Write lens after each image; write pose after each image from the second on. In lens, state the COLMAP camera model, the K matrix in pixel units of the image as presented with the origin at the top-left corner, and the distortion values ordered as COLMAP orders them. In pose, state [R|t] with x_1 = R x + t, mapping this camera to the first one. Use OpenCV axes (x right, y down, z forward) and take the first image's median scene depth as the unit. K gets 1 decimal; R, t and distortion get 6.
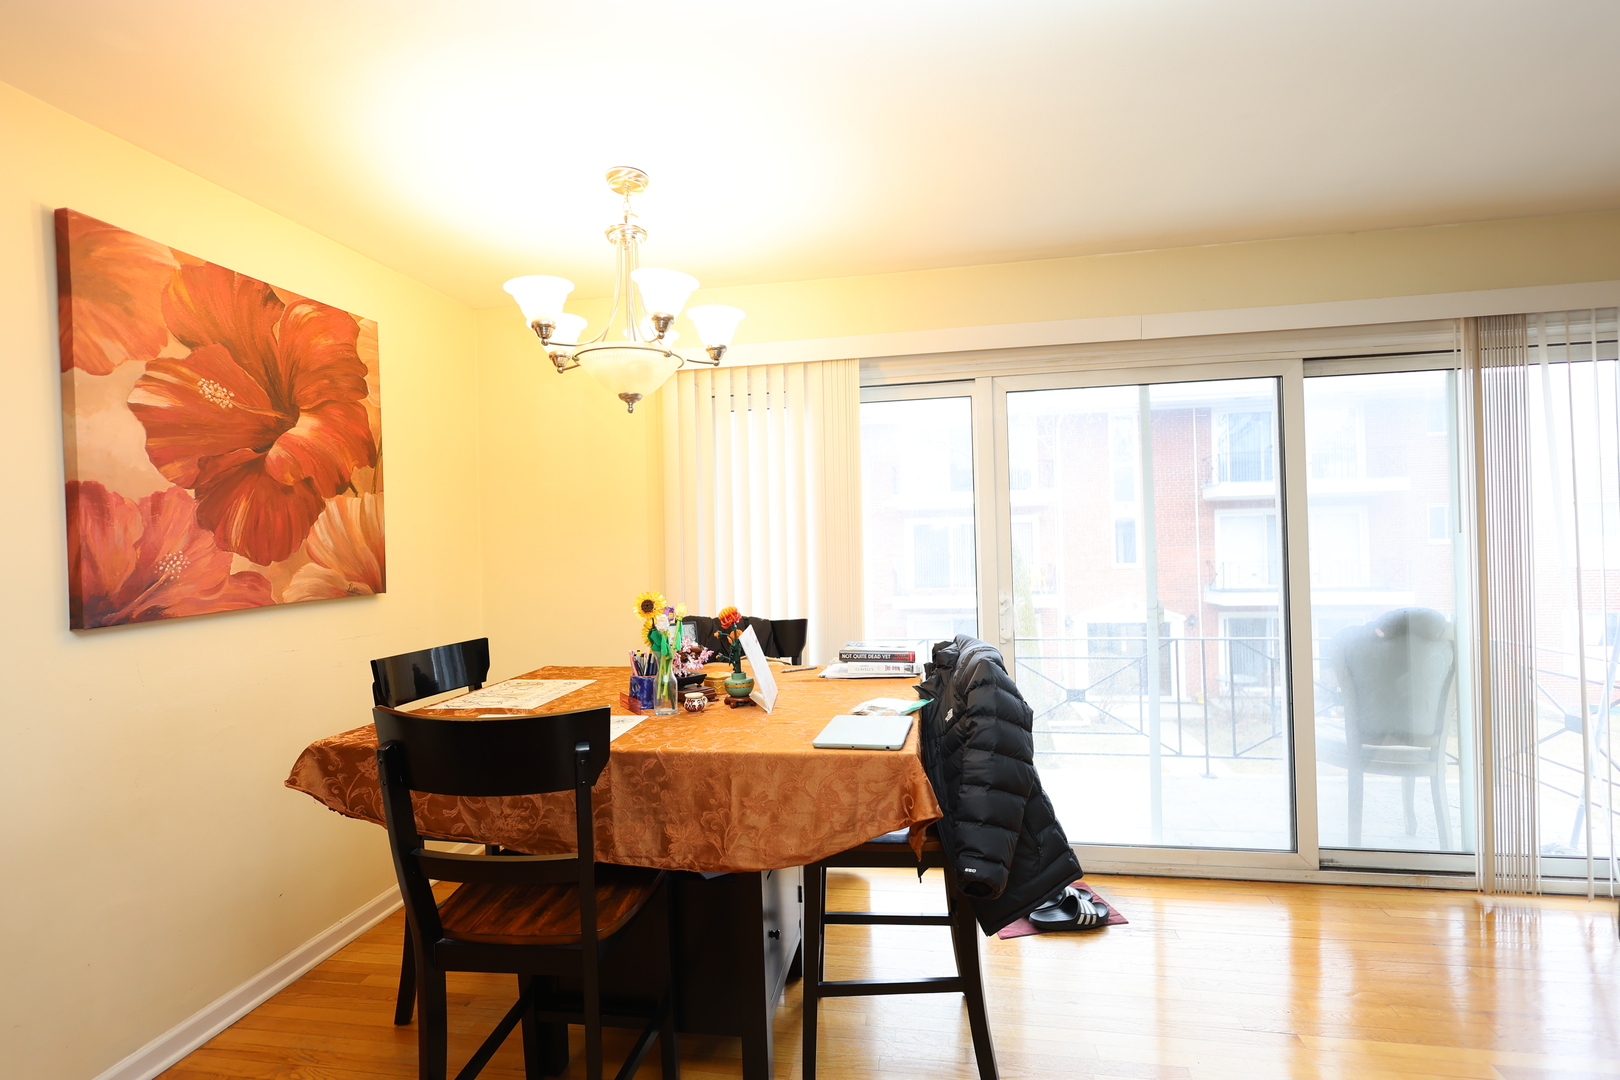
lens RADIAL K [[754.0, 0, 810.9], [0, 754.0, 543.7], [0, 0, 1]] dist [-0.001421, 0.000309]
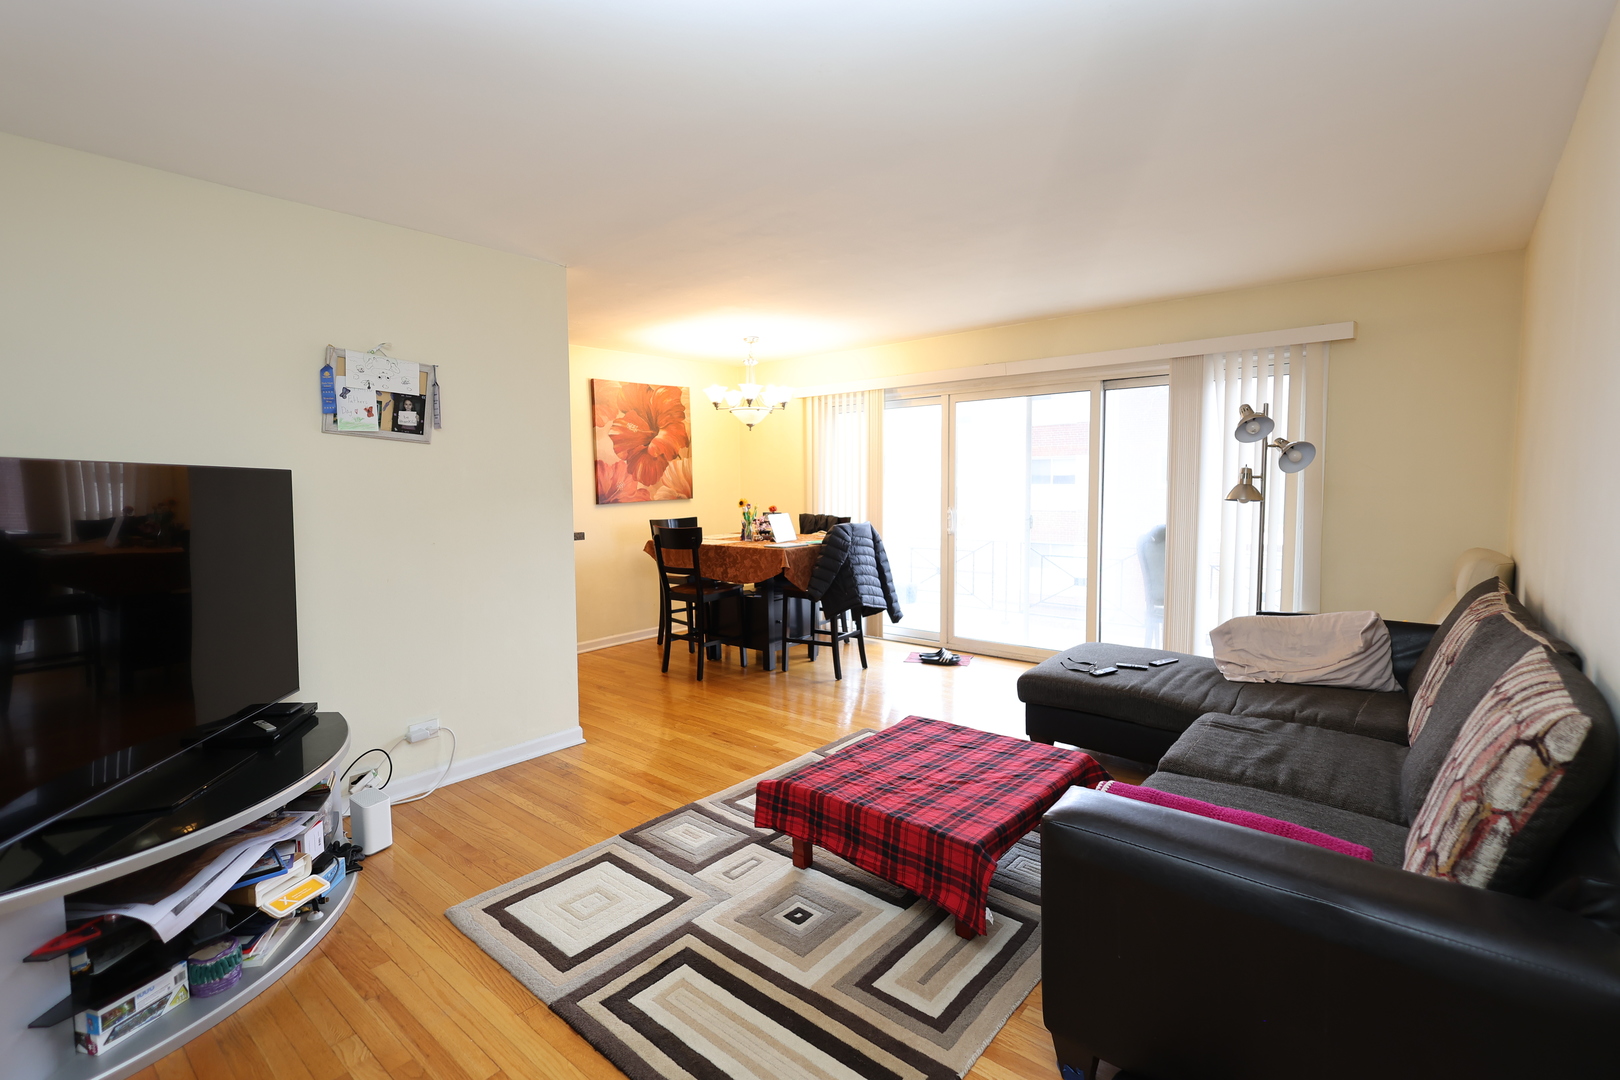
lens RADIAL K [[754.0, 0, 808.4], [0, 754.0, 540.9], [0, 0, 1]] dist [-0.001421, 0.000309]
pose [[0.862642, 0.055257, -0.502788, 1.147179], [-0.009942, 0.995675, 0.092368, -0.032220], [0.505717, -0.074682, 0.859461, -1.065656]]
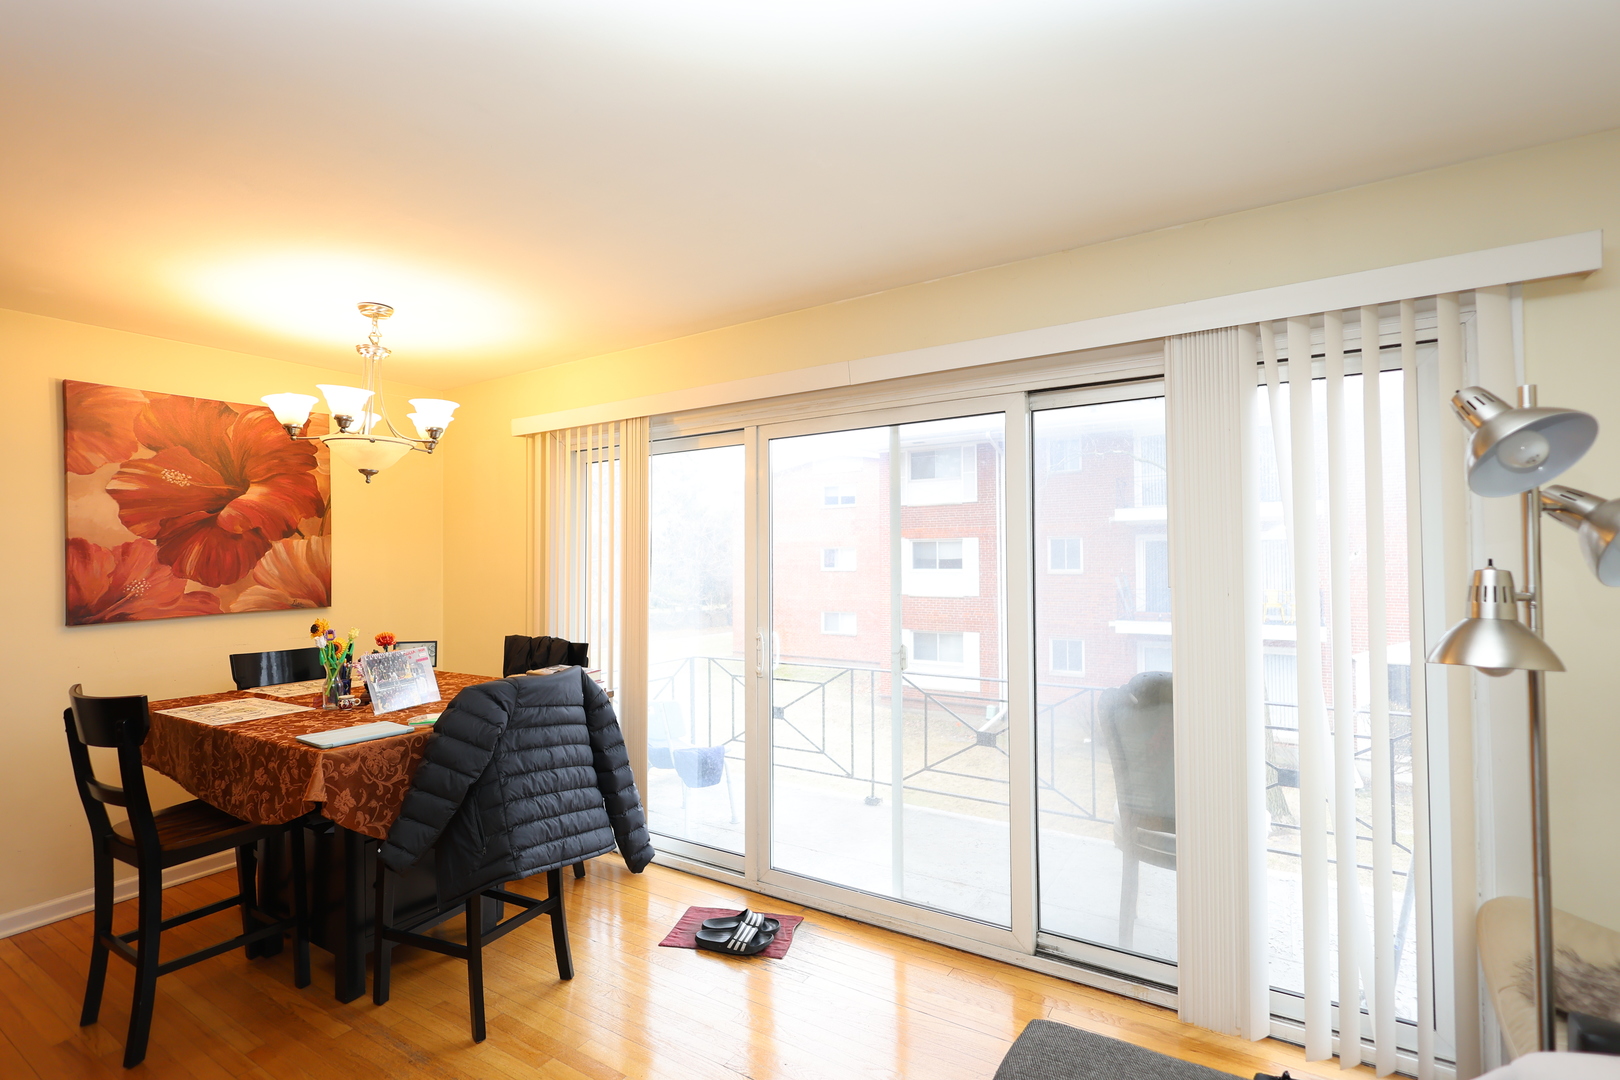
lens RADIAL K [[754.0, 0, 809.9], [0, 754.0, 540.1], [0, 0, 1]] dist [-0.001421, 0.000309]
pose [[0.921354, 0.006496, -0.388669, 0.909147], [-0.013260, 0.999804, -0.014722, -0.056157], [0.388497, 0.018718, 0.921260, 0.062287]]
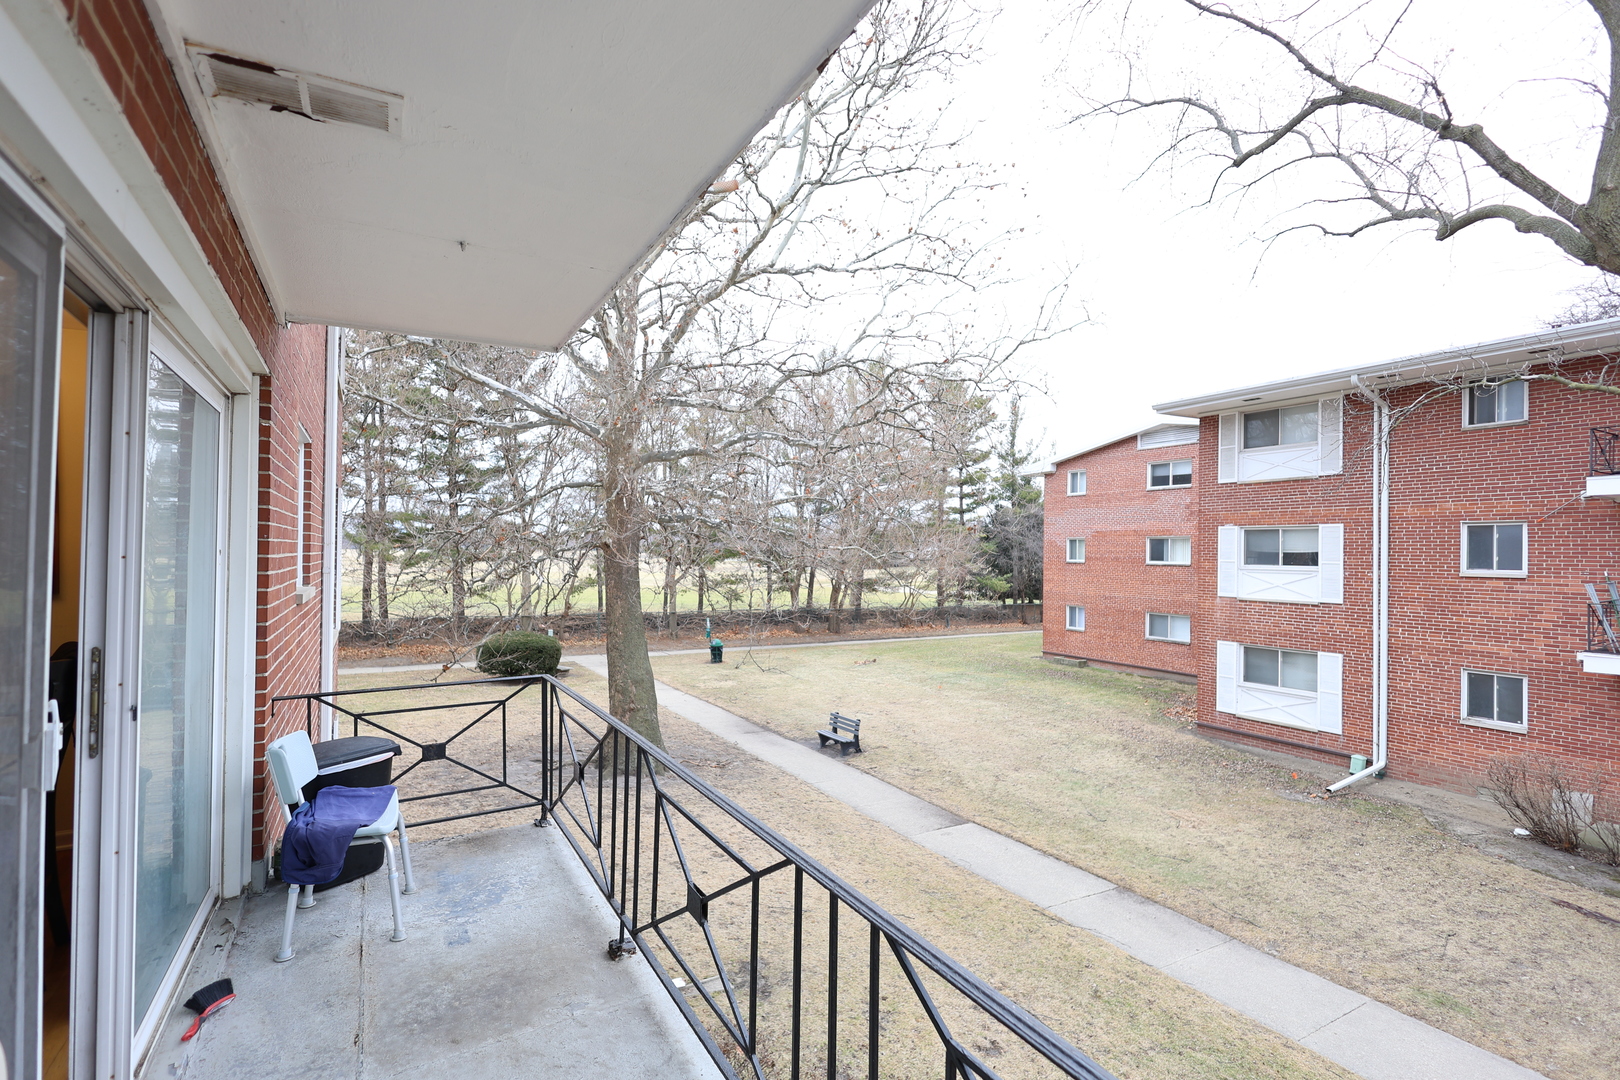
lens RADIAL K [[754.0, 0, 808.3], [0, 754.0, 540.8], [0, 0, 1]] dist [-0.001421, 0.000309]
pose [[0.633025, 0.017445, -0.773935, 0.966618], [-0.017089, 0.999817, 0.008559, -0.057981], [0.773943, 0.007808, 0.633208, 0.218622]]
